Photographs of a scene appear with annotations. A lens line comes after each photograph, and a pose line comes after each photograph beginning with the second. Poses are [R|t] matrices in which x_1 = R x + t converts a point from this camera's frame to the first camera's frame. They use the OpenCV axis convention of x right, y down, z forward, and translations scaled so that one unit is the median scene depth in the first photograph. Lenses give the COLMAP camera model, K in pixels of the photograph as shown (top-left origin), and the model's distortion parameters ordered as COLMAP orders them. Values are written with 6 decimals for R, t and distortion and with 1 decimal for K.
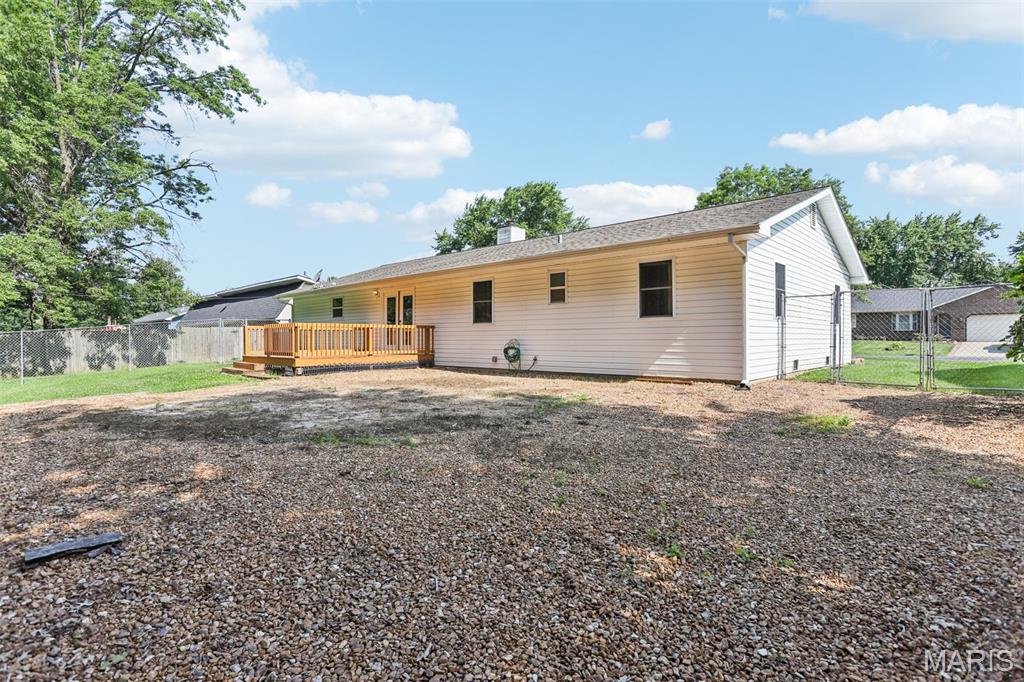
lens RADIAL K [[514.1, 0, 508.4], [0, 514.1, 340.4], [0, 0, 1]] dist [-0.026758, 0.014644]
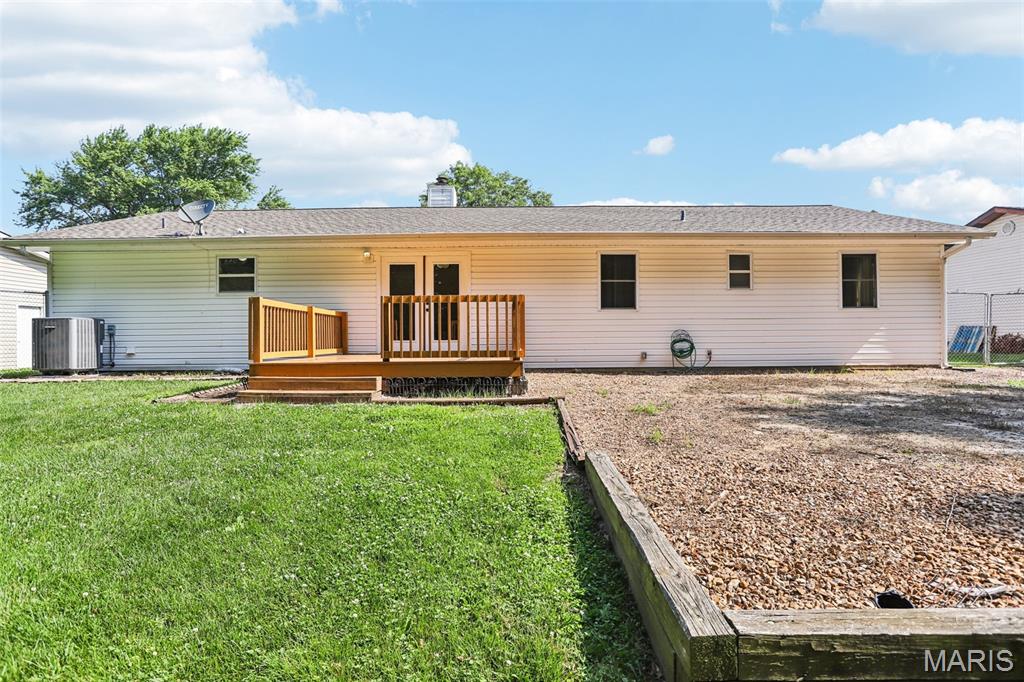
lens RADIAL K [[526.4, 0, 514.8], [0, 526.4, 339.5], [0, 0, 1]] dist [-0.007035, 0.000702]
pose [[0.718728, -0.002956, 0.695285, -0.738328], [0.006221, 0.999978, -0.002180, 0.012682], [-0.695264, 0.005892, 0.718731, 0.564160]]
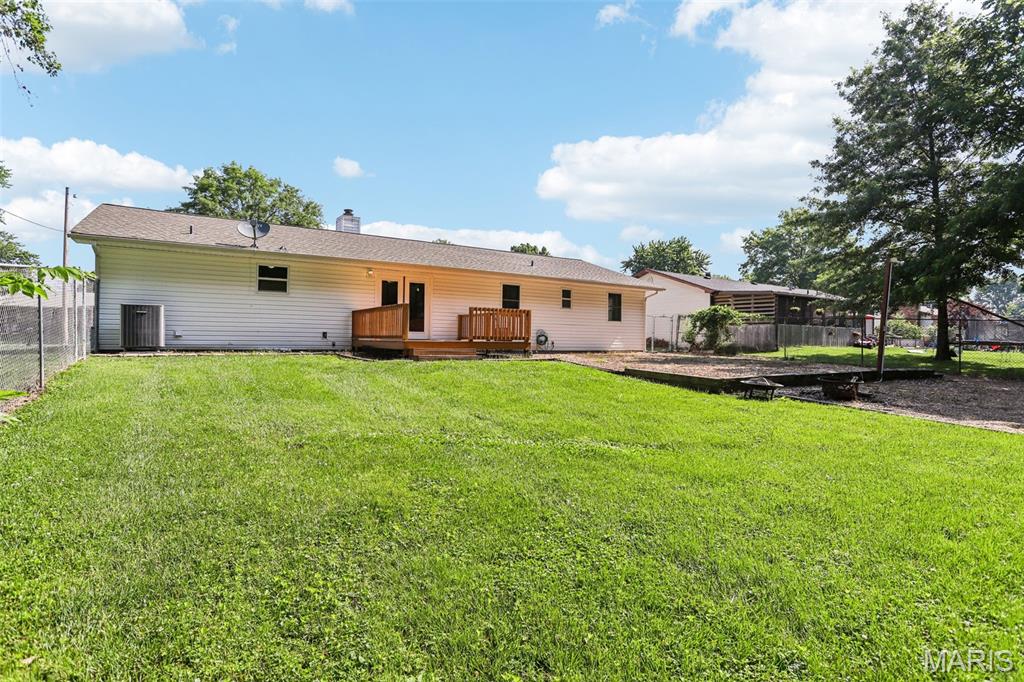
lens RADIAL K [[514.1, 0, 513.5], [0, 514.1, 343.8], [0, 0, 1]] dist [-0.026758, 0.014644]
pose [[0.238766, 0.009872, 0.971027, -1.380937], [-0.005209, 0.999947, -0.008885, 0.049473], [-0.971063, -0.002937, 0.238805, 0.704645]]
